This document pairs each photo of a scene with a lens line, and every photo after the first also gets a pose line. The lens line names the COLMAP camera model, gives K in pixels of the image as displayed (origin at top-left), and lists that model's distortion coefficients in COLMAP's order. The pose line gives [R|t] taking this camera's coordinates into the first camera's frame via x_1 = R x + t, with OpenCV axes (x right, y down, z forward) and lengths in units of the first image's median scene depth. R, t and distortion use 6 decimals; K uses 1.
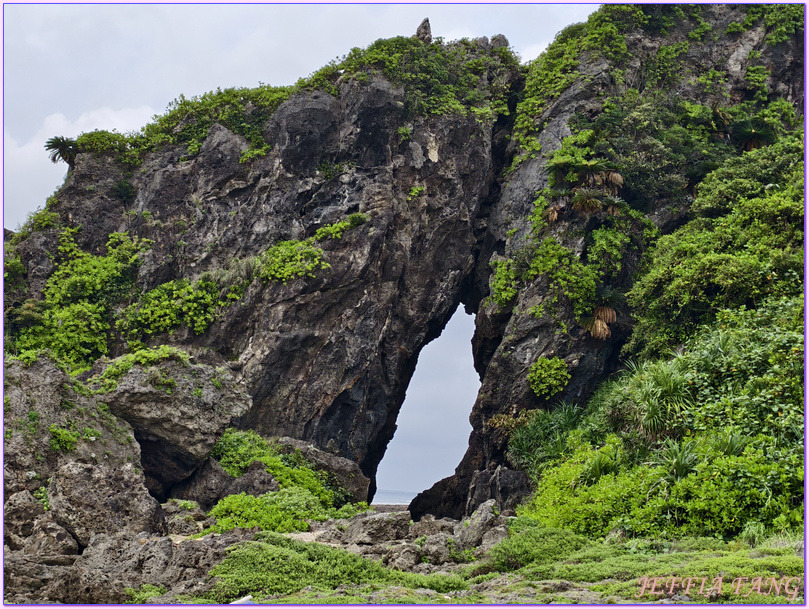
lens RADIAL K [[1370.9, 0, 397.7], [0, 1370.9, 301.5], [0, 0, 1]] dist [0.082363, 0.000000]
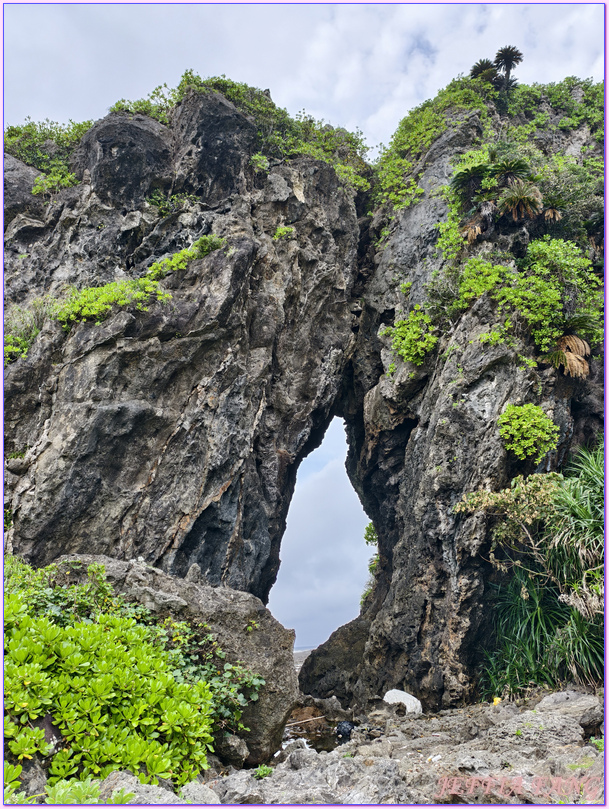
lens RADIAL K [[624.6, 0, 314.4], [0, 624.6, 409.4], [0, 0, 1]] dist [0.015972, -0.010086]
pose [[0.983548, -0.085258, 0.159265, -0.033554], [0.118462, 0.969995, -0.212310, 0.091422], [-0.136385, 0.227684, 0.964136, 0.695716]]
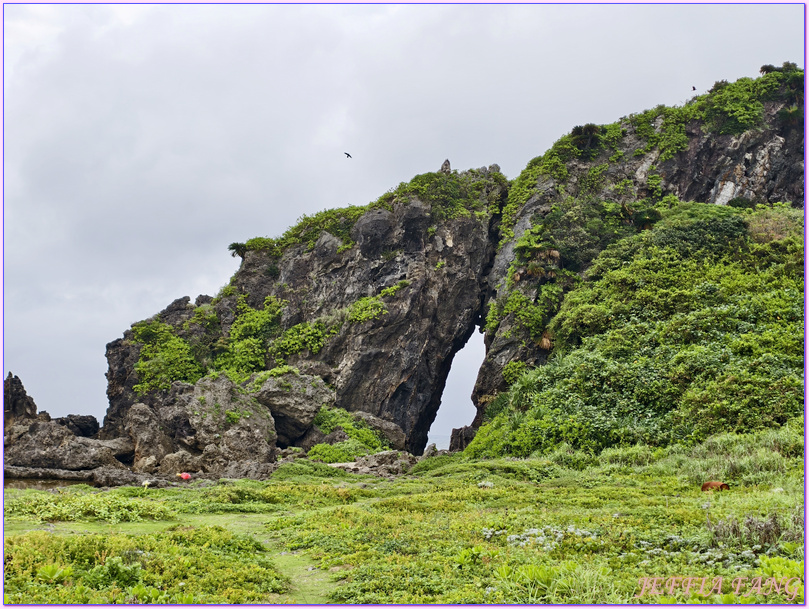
lens RADIAL K [[1120.0, 0, 412.0], [0, 1120.0, 306.3], [0, 0, 1]] dist [0.086477, 0.000000]
pose [[0.991271, -0.035312, -0.127019, 0.156334], [0.037417, 0.999198, 0.014225, -0.050608], [0.126415, -0.018854, 0.991798, -0.392067]]
